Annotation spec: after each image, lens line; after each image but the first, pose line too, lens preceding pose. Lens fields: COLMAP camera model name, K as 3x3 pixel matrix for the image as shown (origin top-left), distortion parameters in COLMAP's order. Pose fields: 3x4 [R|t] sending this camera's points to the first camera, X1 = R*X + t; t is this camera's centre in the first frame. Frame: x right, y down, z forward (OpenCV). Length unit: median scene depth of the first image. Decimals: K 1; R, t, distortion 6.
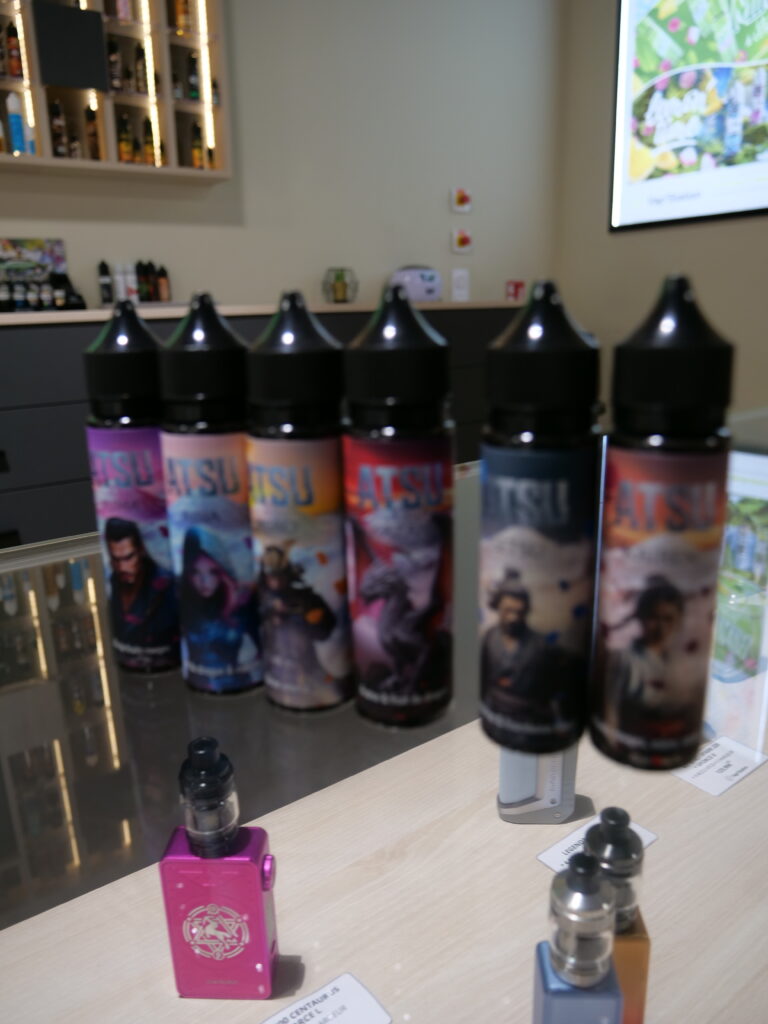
lens RADIAL K [[752.4, 0, 384.0], [0, 752.4, 512.0], [0, 0, 1]] dist [-0.009825, 0.000246]
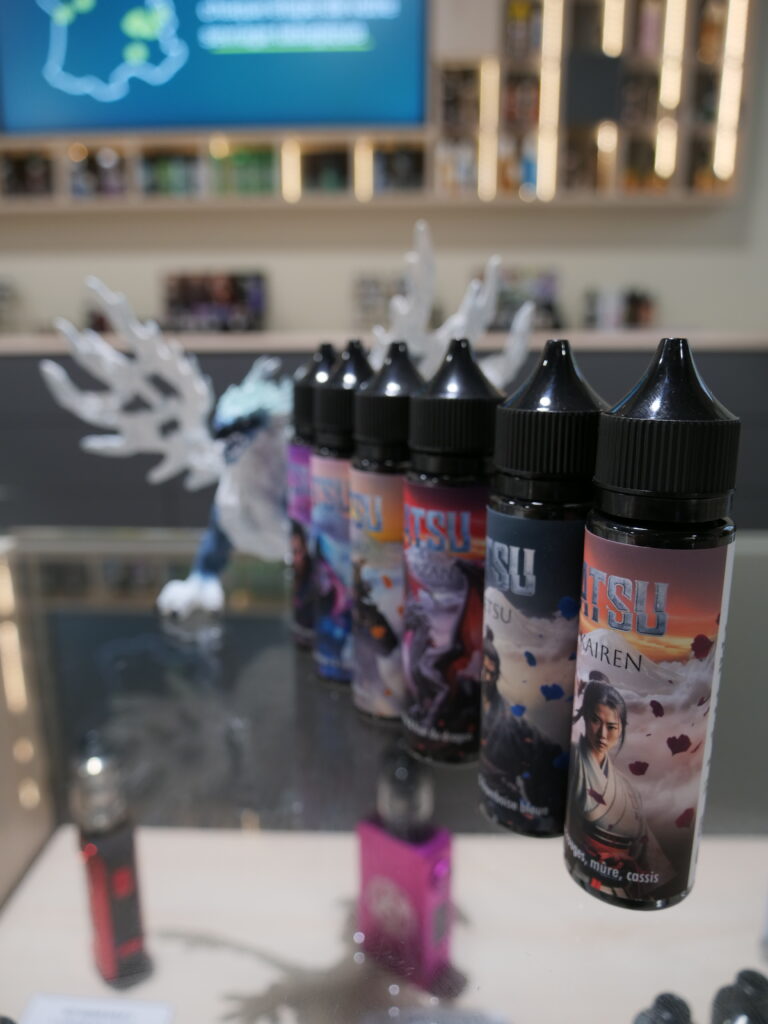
lens RADIAL K [[752.4, 0, 384.0], [0, 752.4, 512.0], [0, 0, 1]] dist [-0.009825, 0.000246]
pose [[0.793331, 0.159673, -0.587478, 0.512315], [-0.176918, 0.983813, 0.028484, -0.065341], [0.582517, 0.081338, 0.808738, 0.091152]]
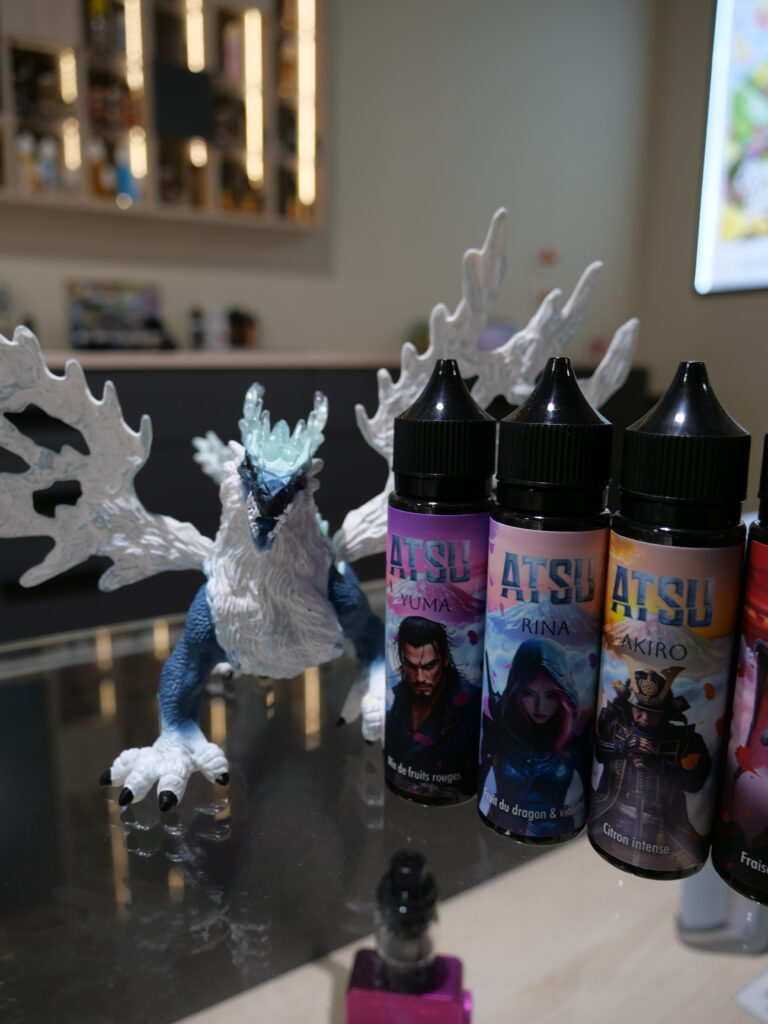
lens RADIAL K [[764.8, 0, 384.0], [0, 764.8, 512.0], [0, 0, 1]] dist [-0.035822, -0.000224]
pose [[0.996749, 0.046156, -0.066046, -0.360006], [-0.050436, 0.996632, -0.064663, -0.055369], [0.062839, 0.067784, 0.995719, 0.150799]]
